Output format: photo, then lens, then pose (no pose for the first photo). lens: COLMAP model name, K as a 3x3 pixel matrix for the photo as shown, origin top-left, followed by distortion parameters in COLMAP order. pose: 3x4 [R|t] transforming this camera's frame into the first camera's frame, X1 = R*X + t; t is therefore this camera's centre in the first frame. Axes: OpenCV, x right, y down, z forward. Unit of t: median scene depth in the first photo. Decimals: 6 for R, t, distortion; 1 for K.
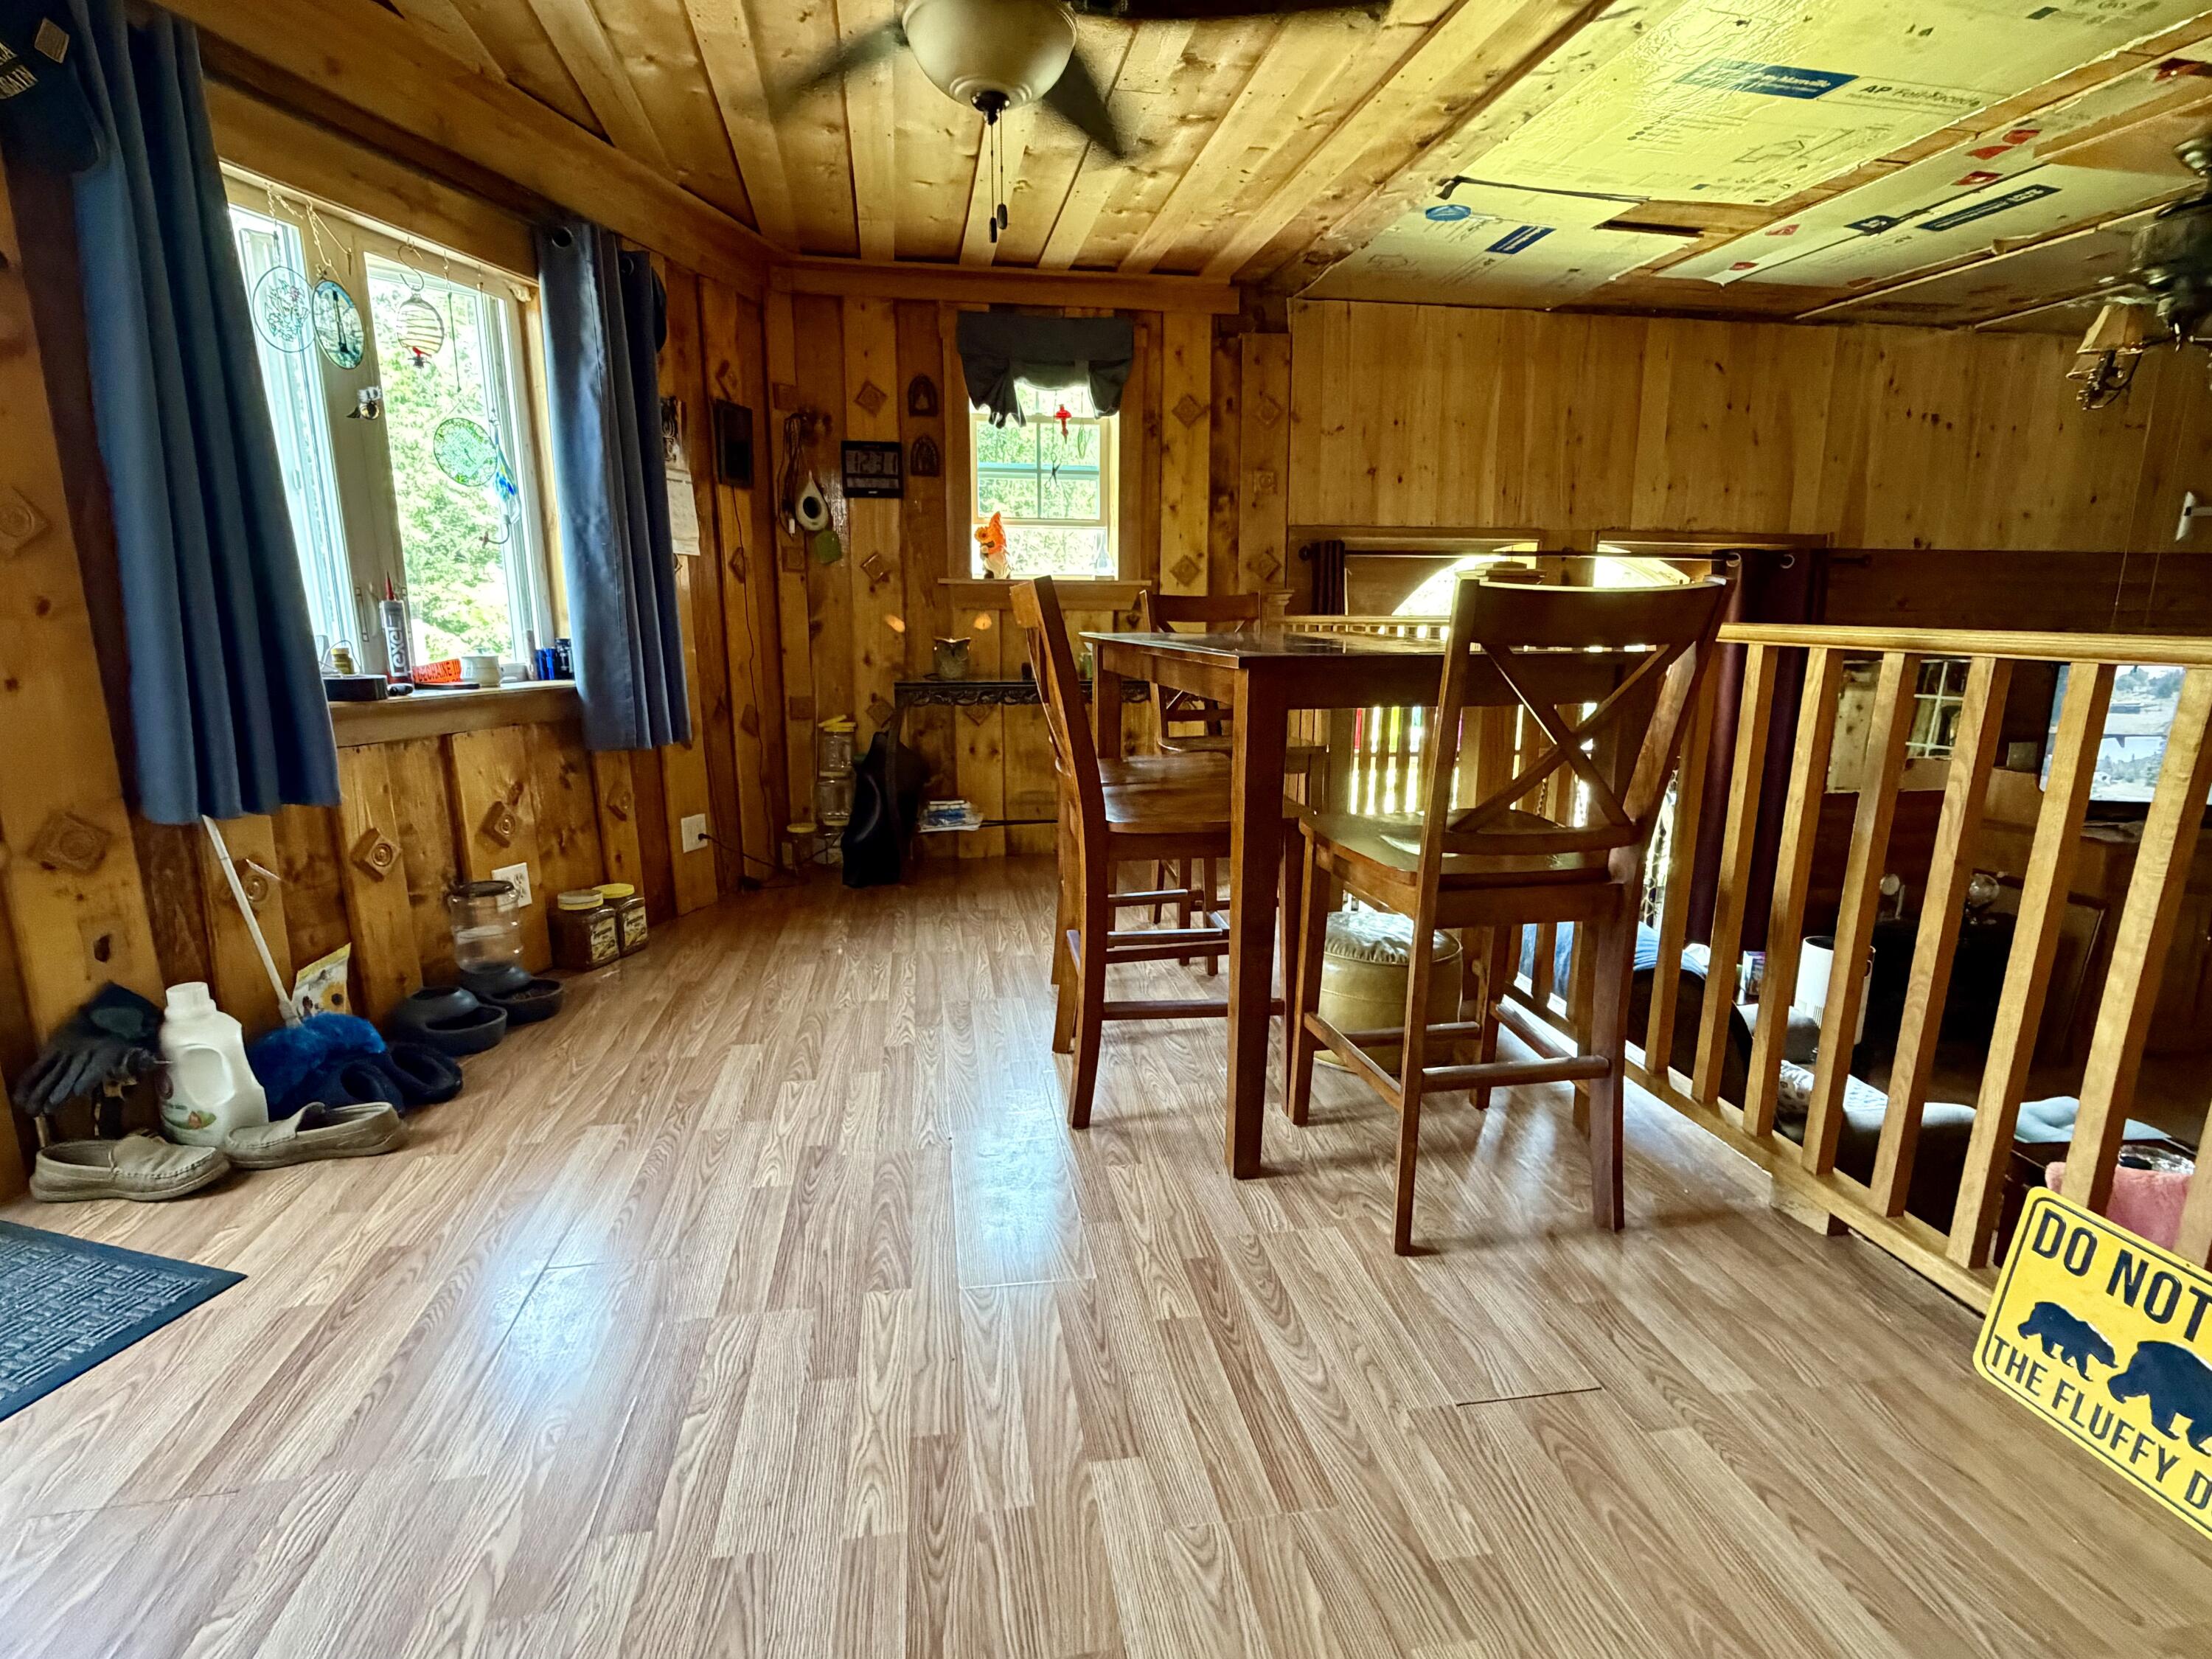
lens RADIAL K [[1075.1, 0, 1106.0], [0, 1075.1, 829.5], [0, 0, 1]] dist [0.002063, -0.002221]
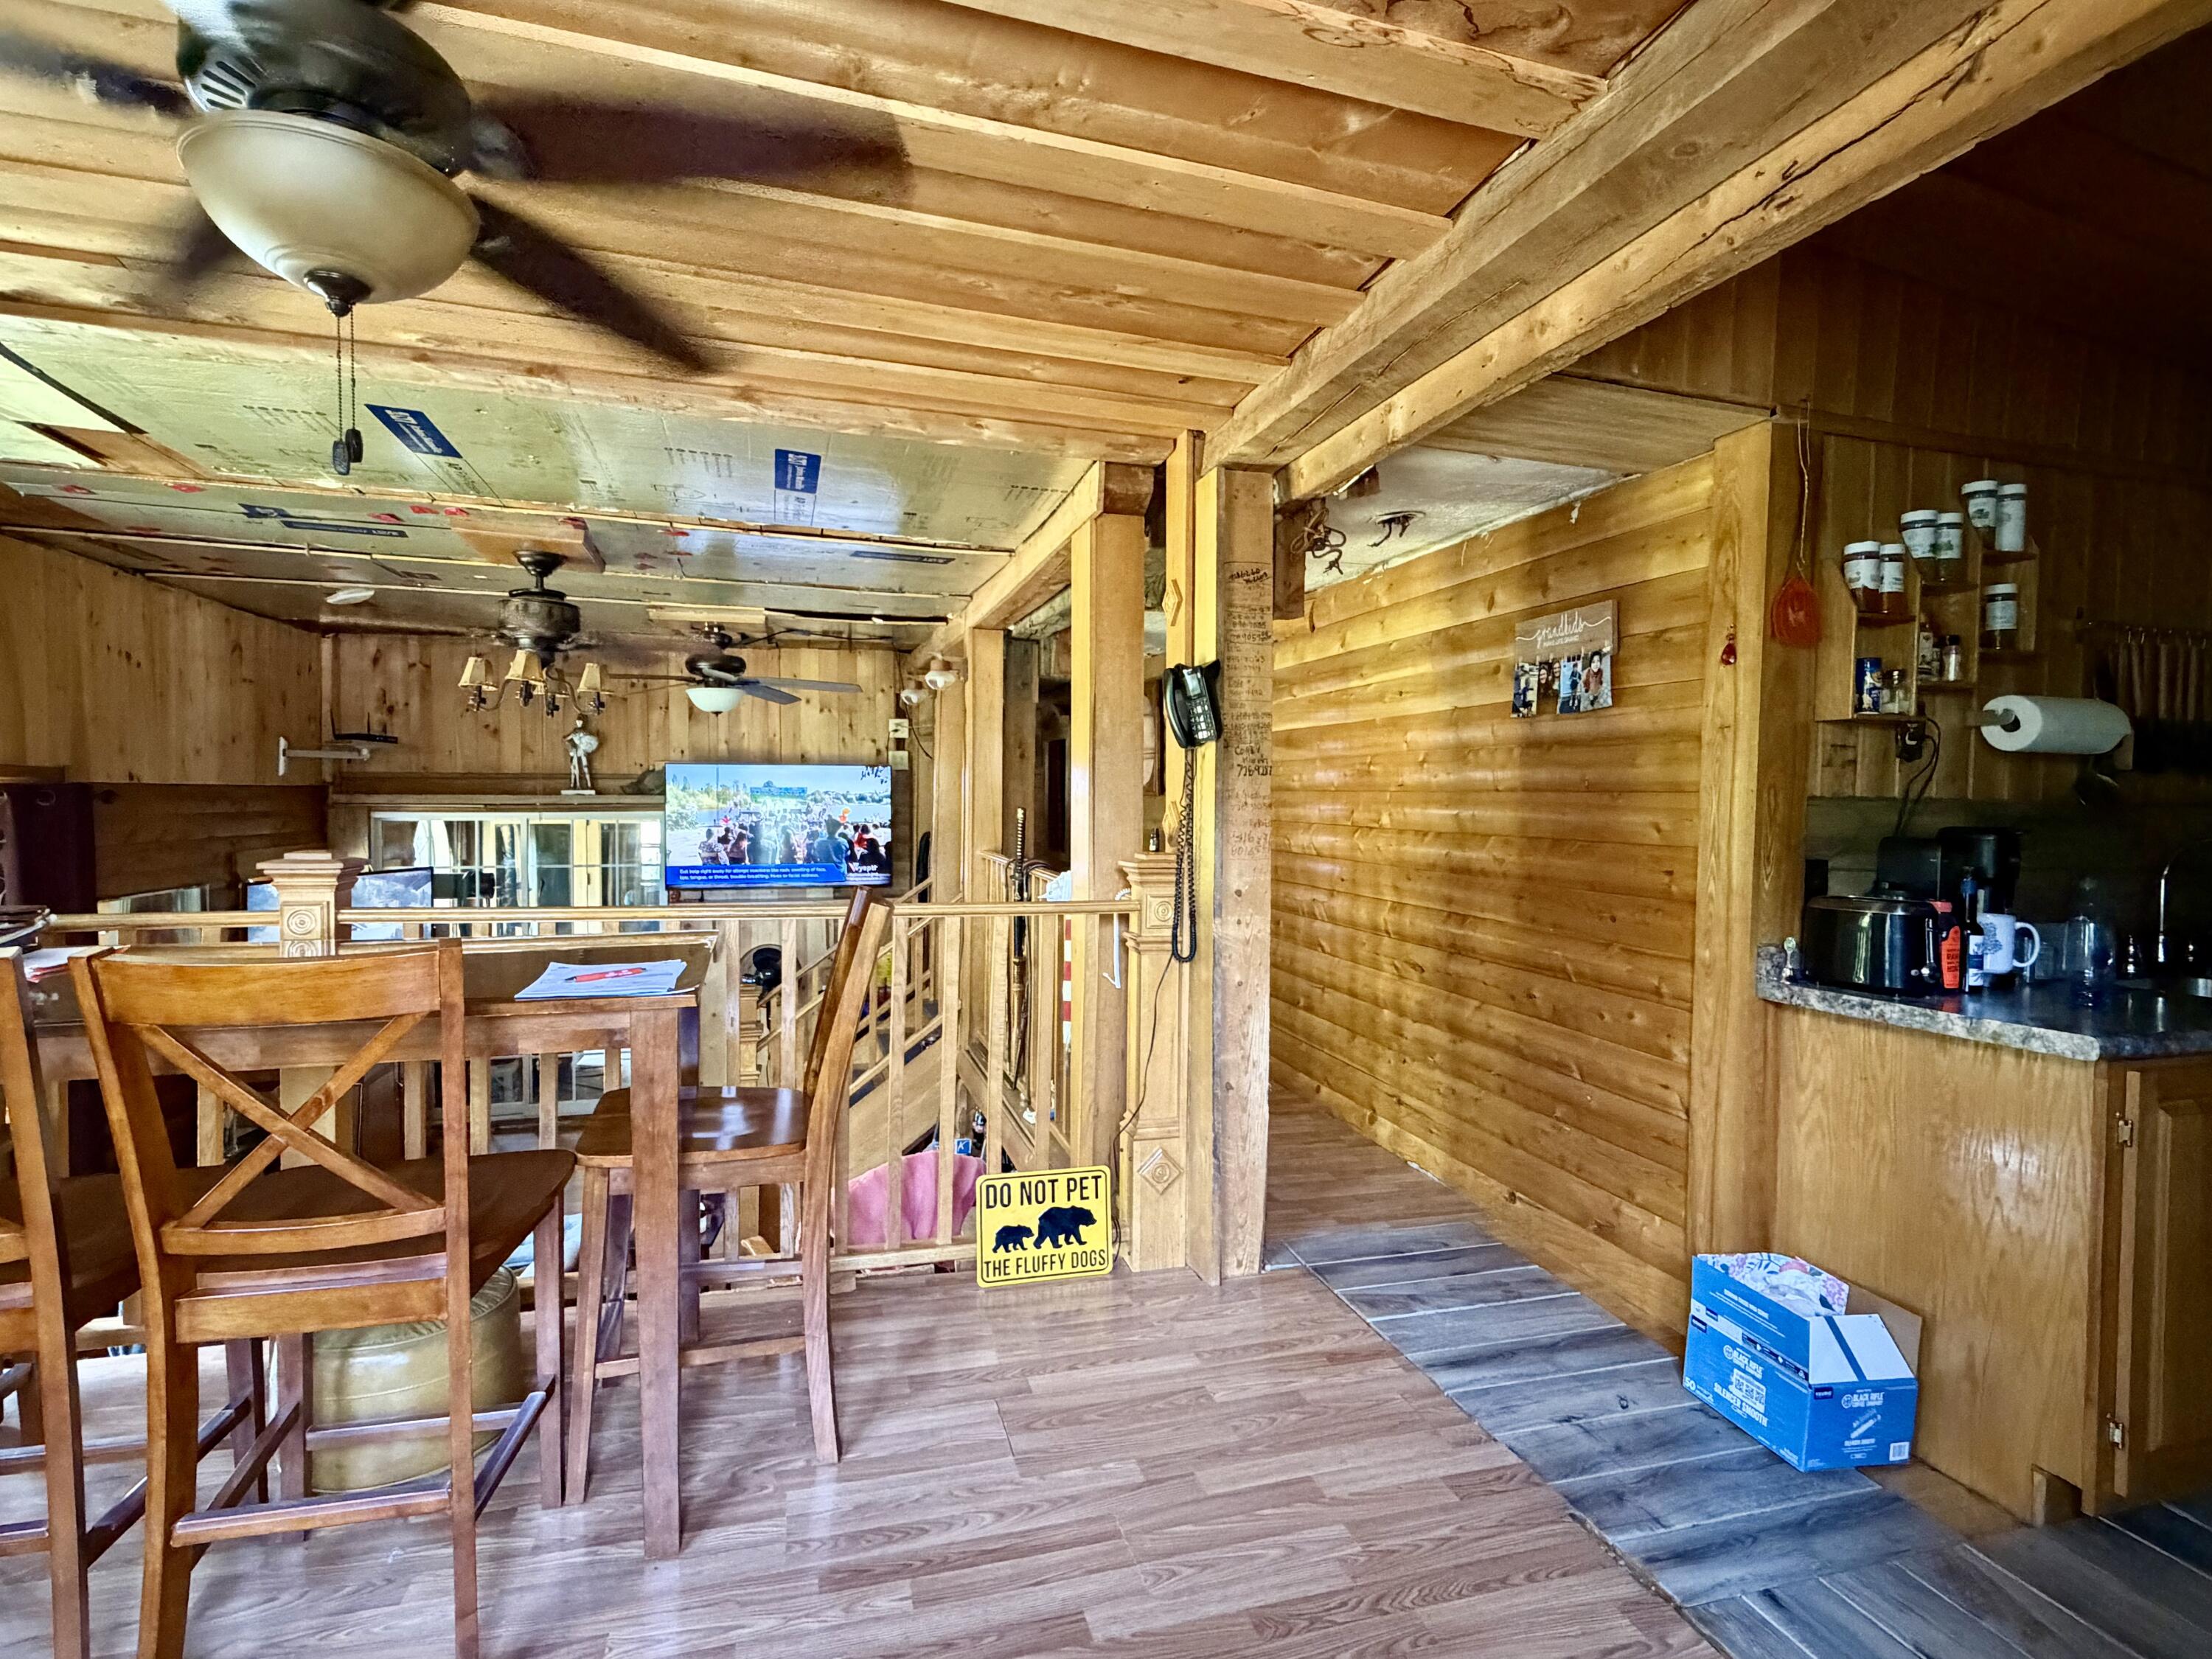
lens RADIAL K [[1075.1, 0, 1106.0], [0, 1075.1, 829.5], [0, 0, 1]] dist [0.002063, -0.002221]
pose [[-0.093626, -0.038767, 0.994852, -1.174895], [0.198468, 0.978460, 0.056806, -0.385667], [-0.975625, 0.202765, -0.083915, 0.861144]]
